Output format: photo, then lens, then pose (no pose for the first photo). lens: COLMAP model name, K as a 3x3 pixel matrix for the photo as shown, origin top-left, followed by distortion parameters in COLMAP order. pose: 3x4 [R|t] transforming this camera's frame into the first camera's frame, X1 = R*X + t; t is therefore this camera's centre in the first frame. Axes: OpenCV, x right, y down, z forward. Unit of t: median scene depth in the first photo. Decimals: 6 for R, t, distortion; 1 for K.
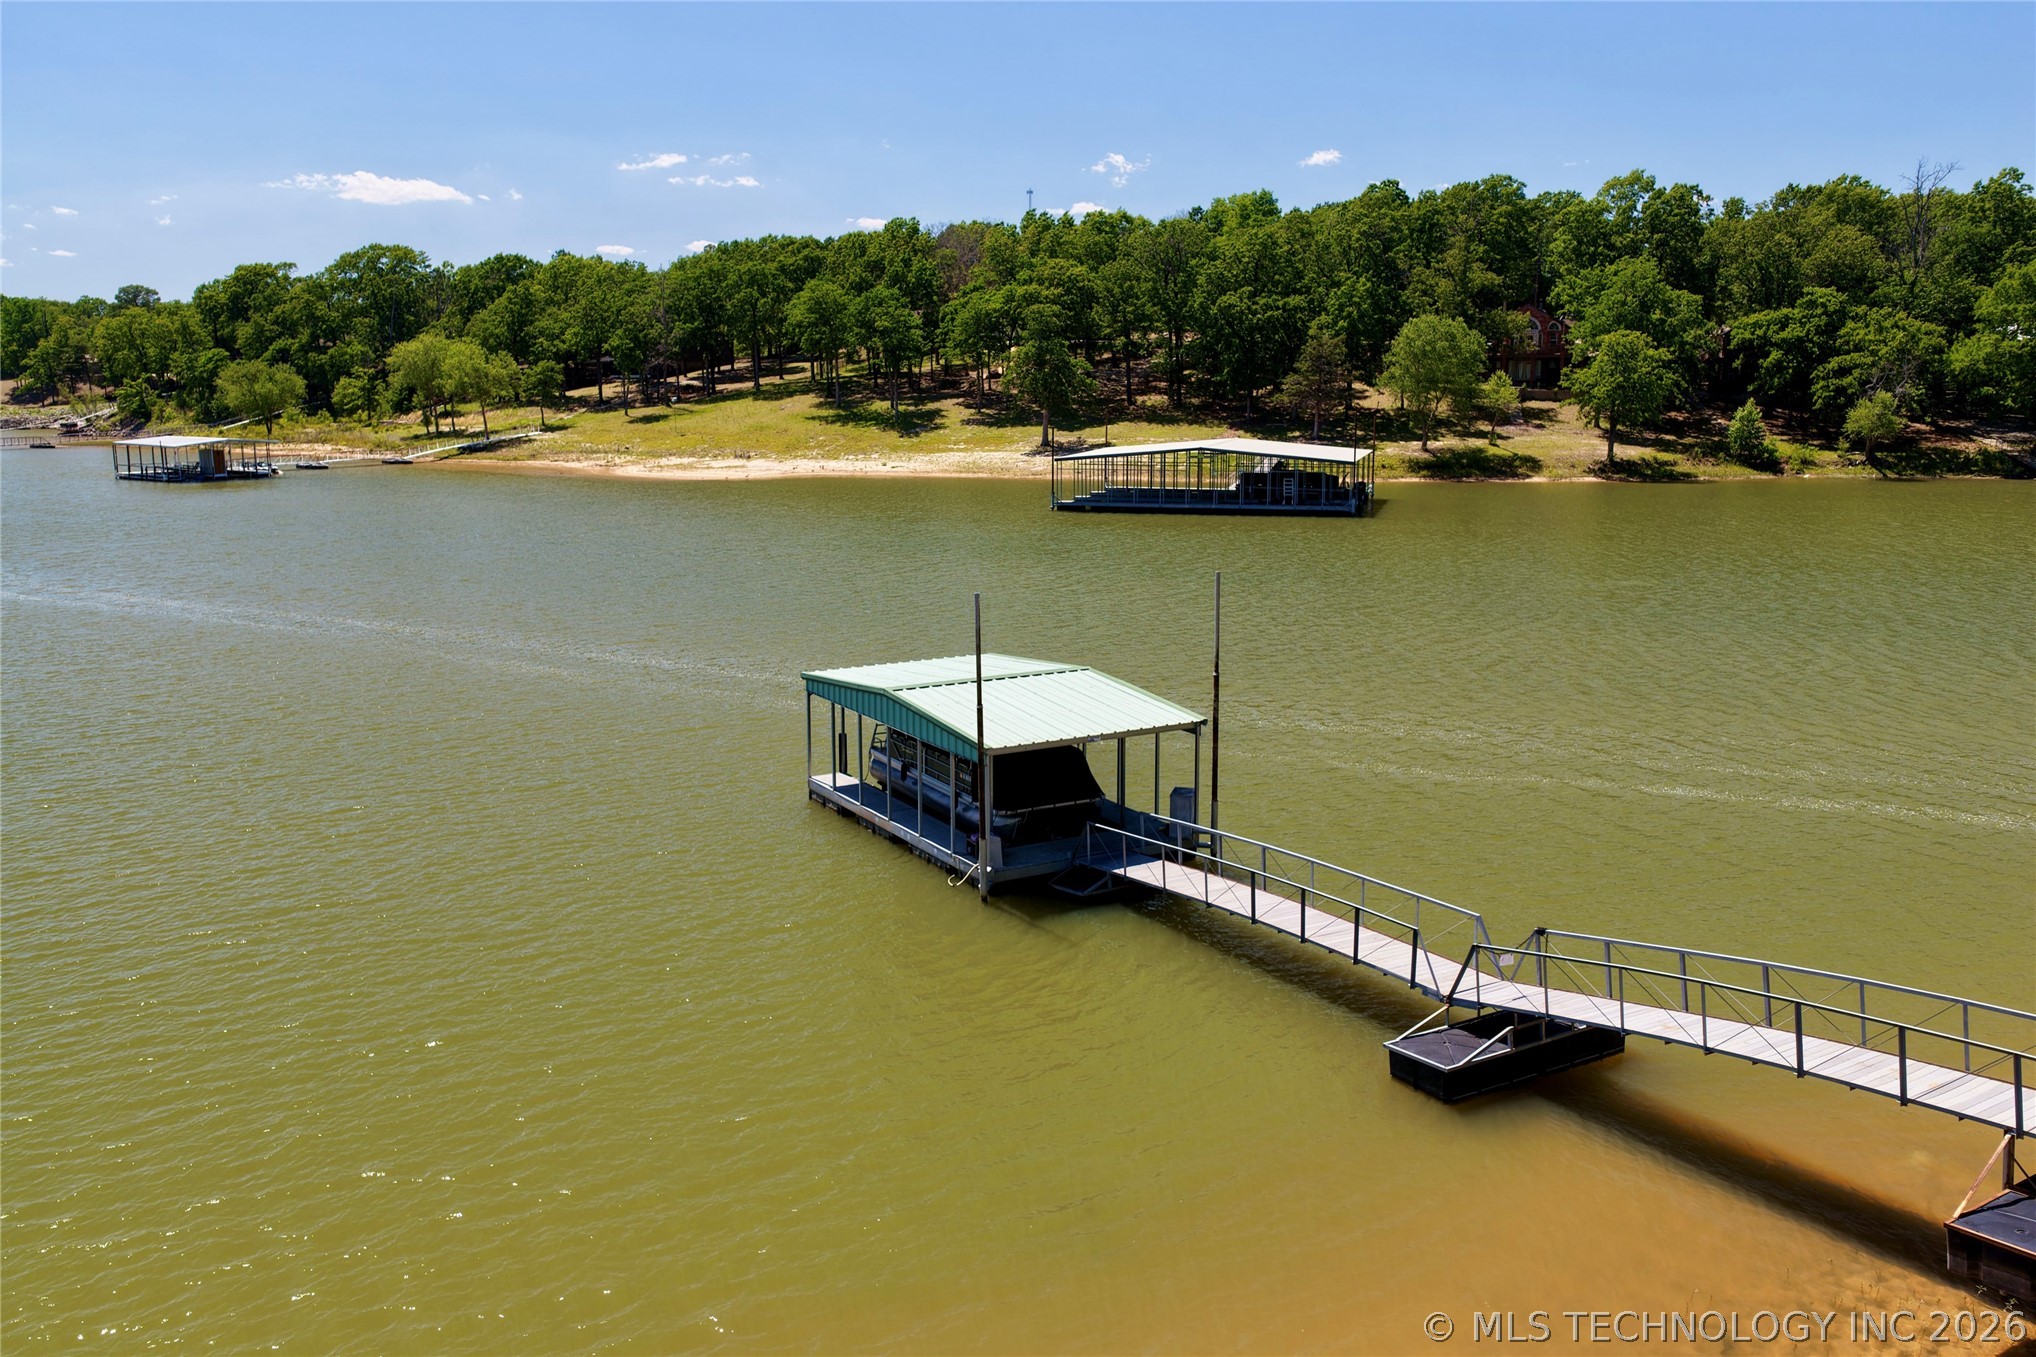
lens RADIAL K [[1680.9, 0, 1014.3], [0, 1680.9, 684.1], [0, 0, 1]] dist [-0.014980, 0.037185]
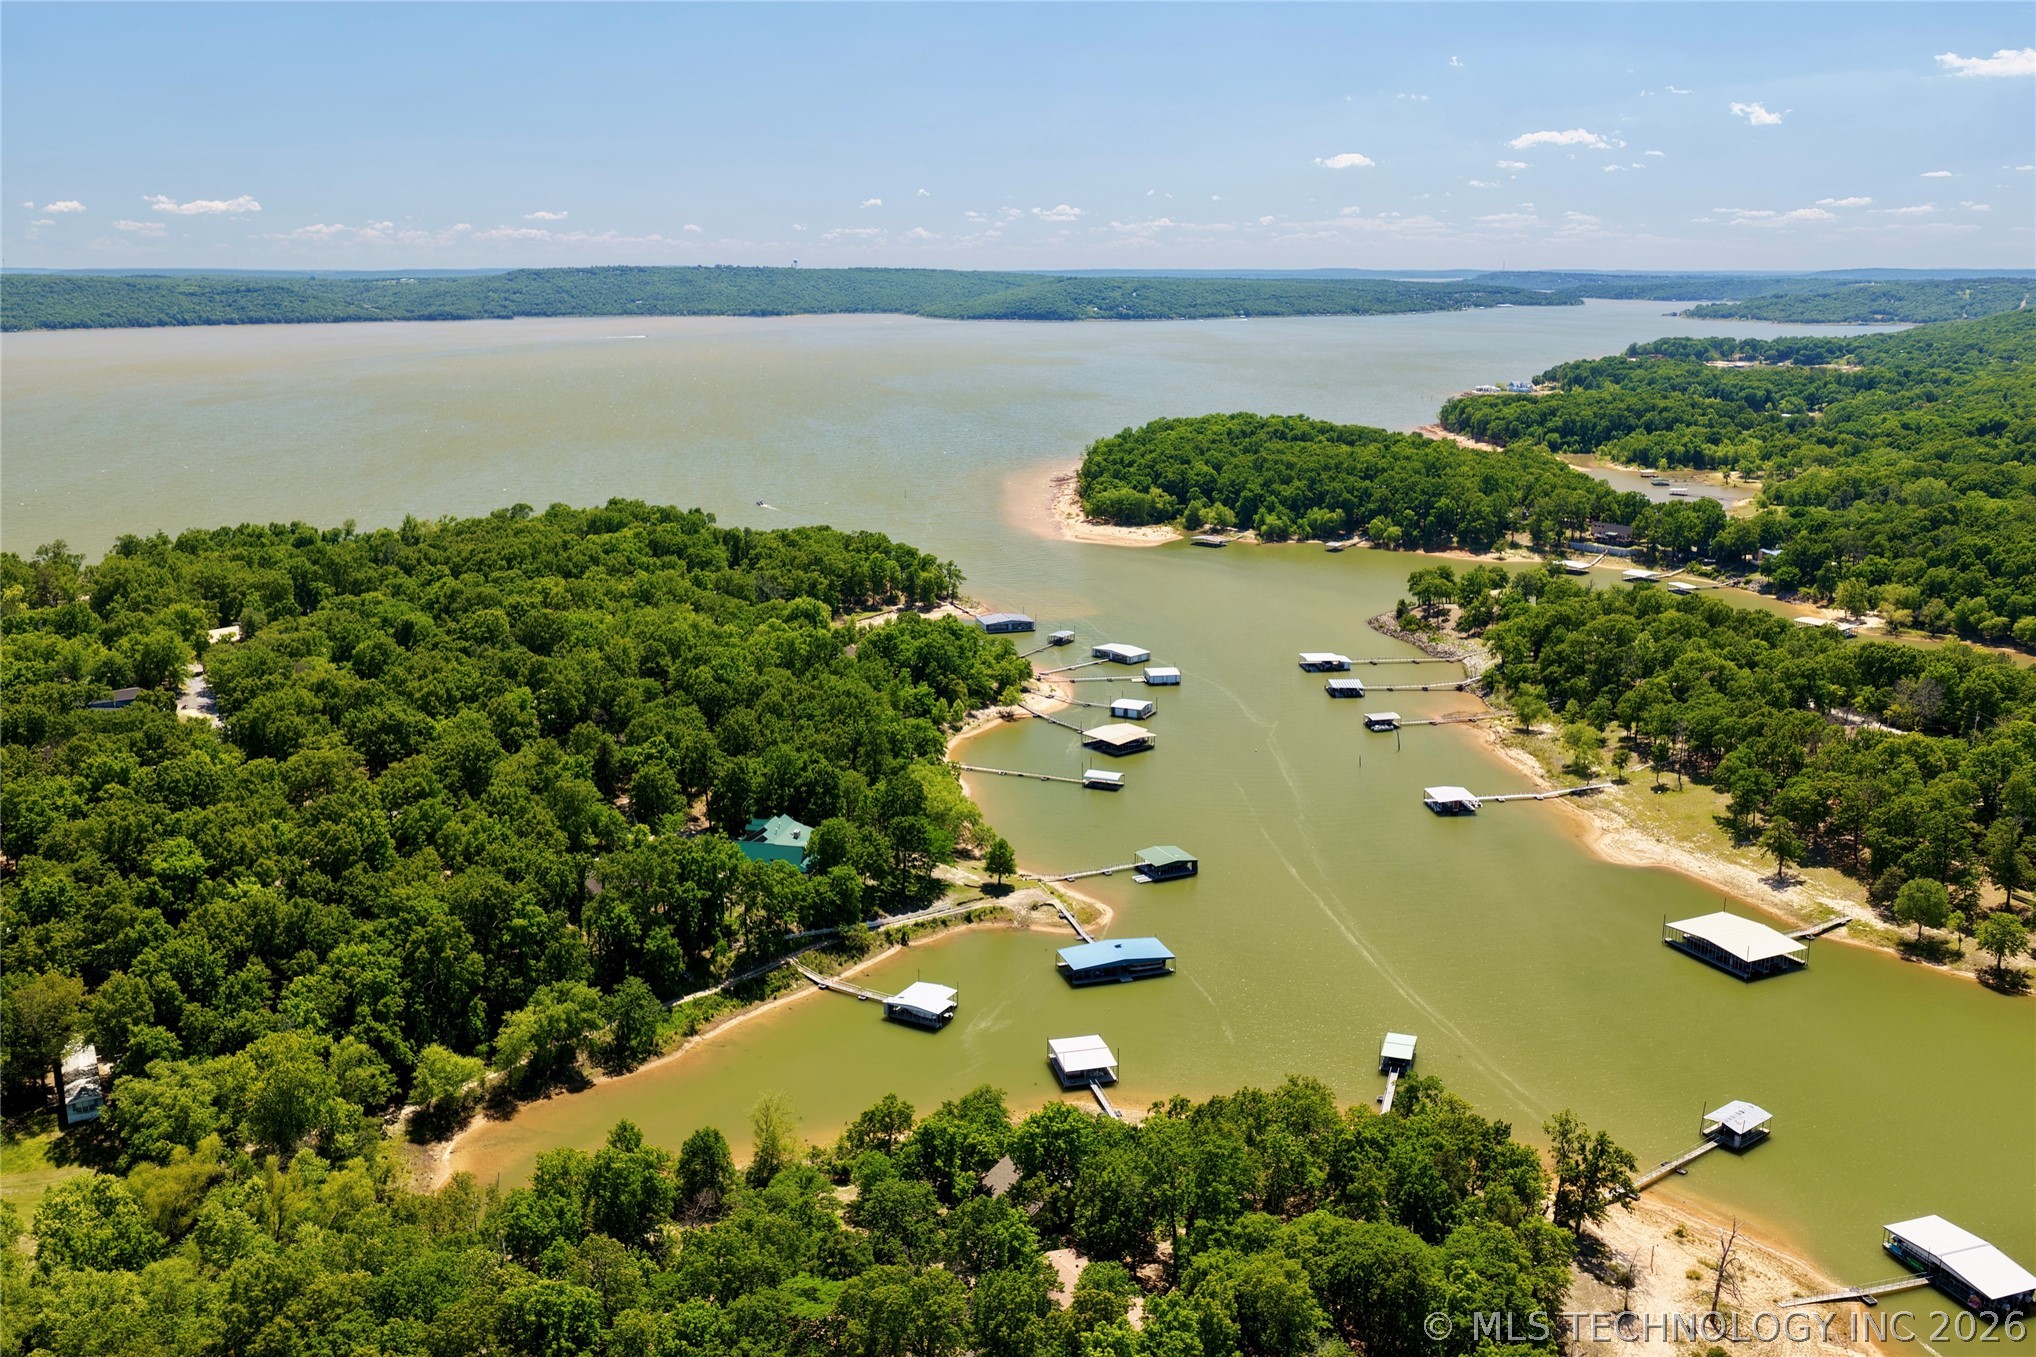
lens RADIAL K [[1680.9, 0, 1024.5], [0, 1680.9, 677.2], [0, 0, 1]] dist [-0.014980, 0.037185]
pose [[0.657004, 0.182523, -0.731458, 0.811270], [-0.140435, 0.982897, 0.119125, -0.451057], [0.740692, 0.024457, 0.671400, -1.072759]]
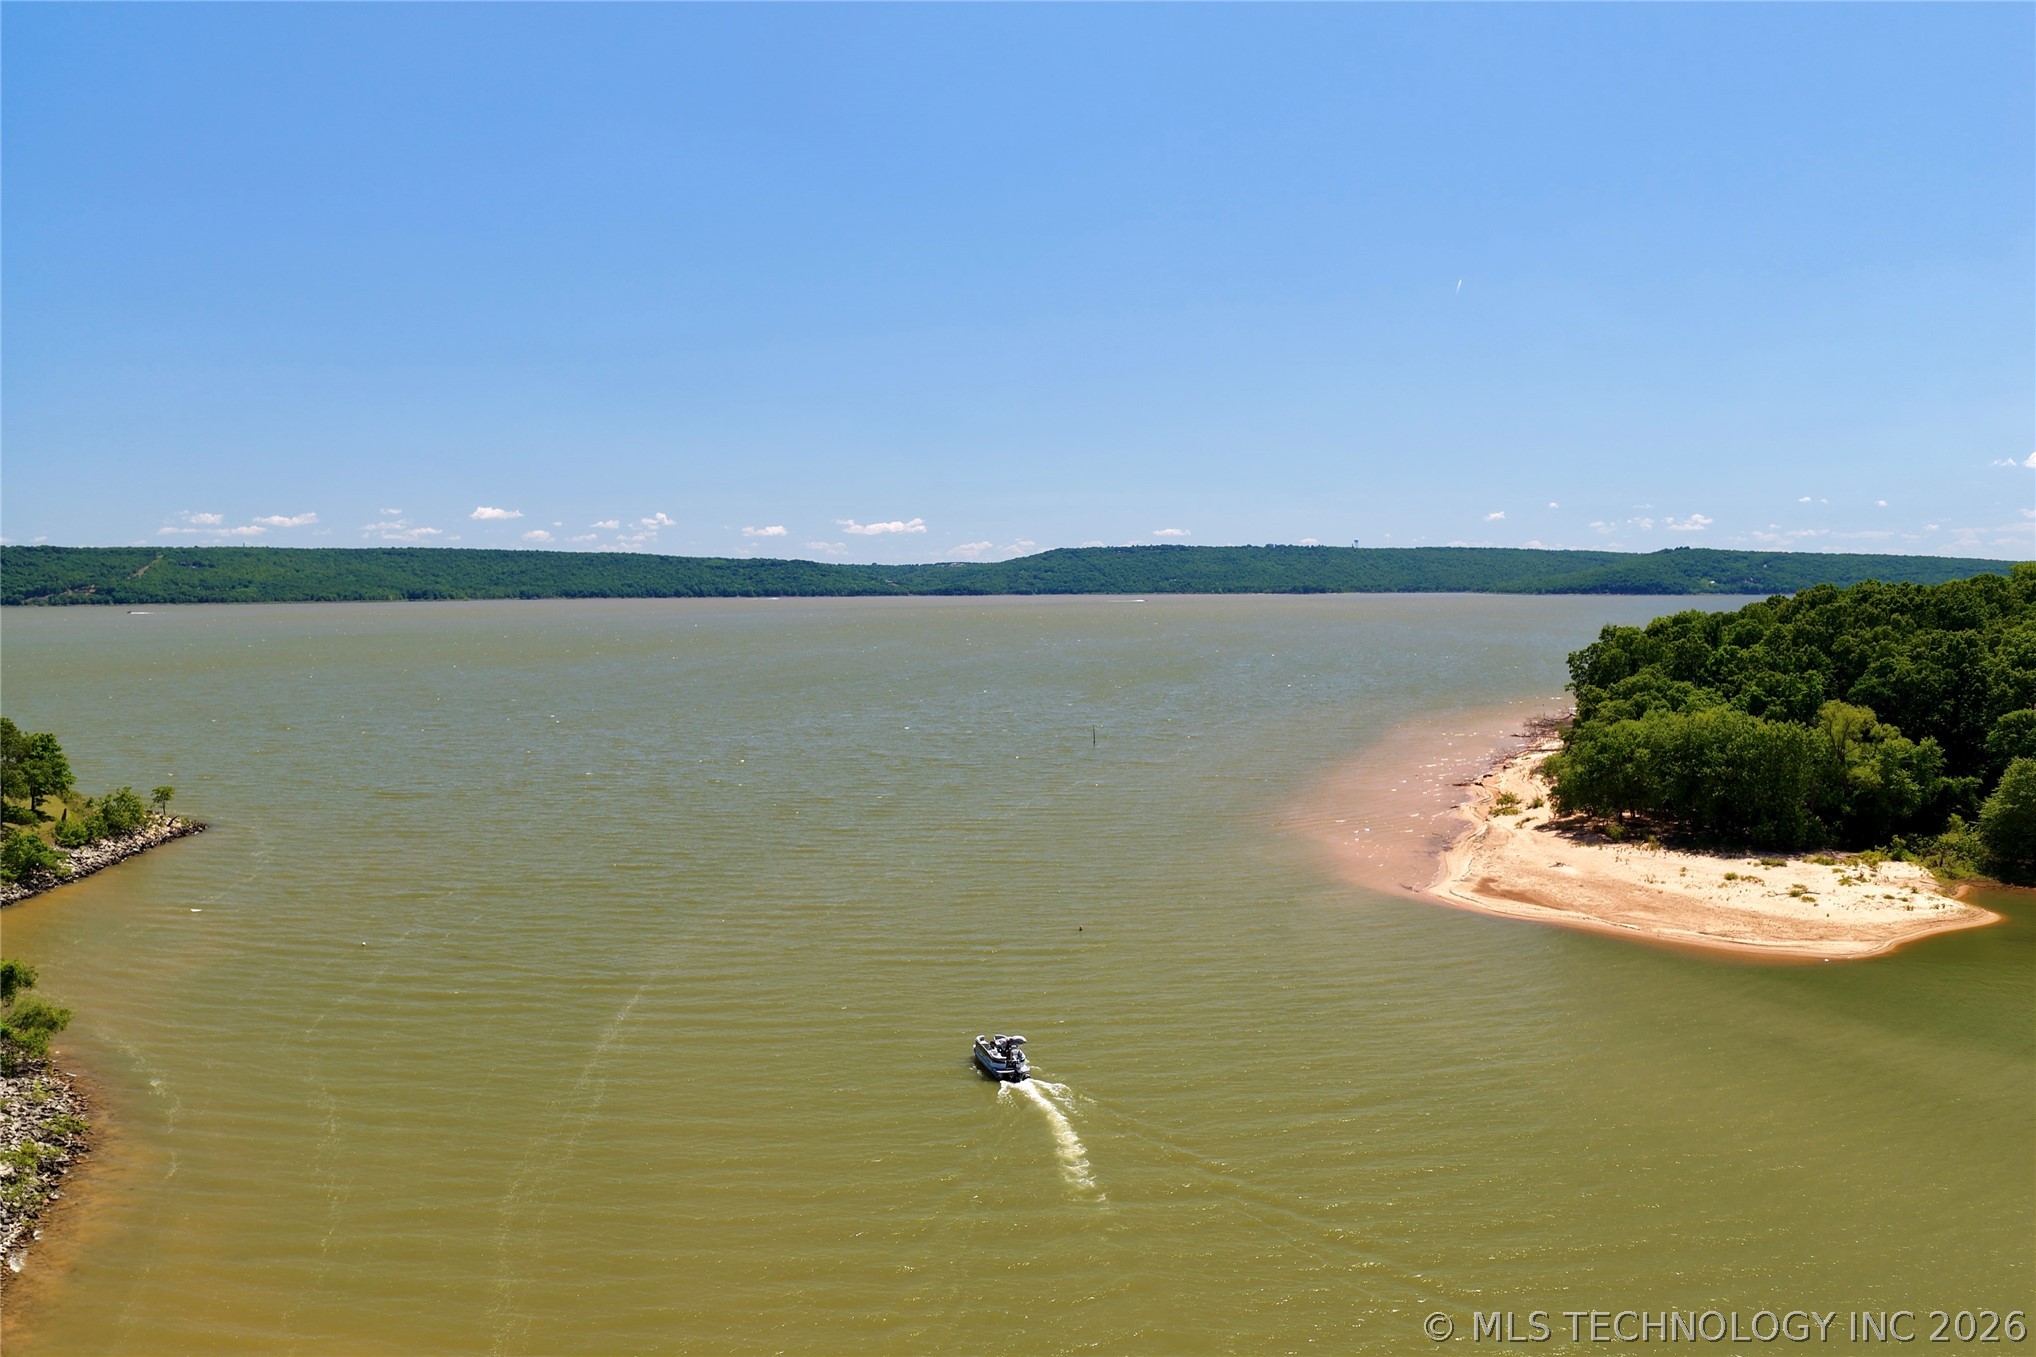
lens RADIAL K [[1680.9, 0, 1025.7], [0, 1680.9, 677.7], [0, 0, 1]] dist [-0.014980, 0.037185]
pose [[0.357553, 0.055462, -0.932244, -1.507688], [-0.168136, 0.985747, -0.005842, -0.380732], [0.918633, 0.158832, 0.361782, 1.298586]]
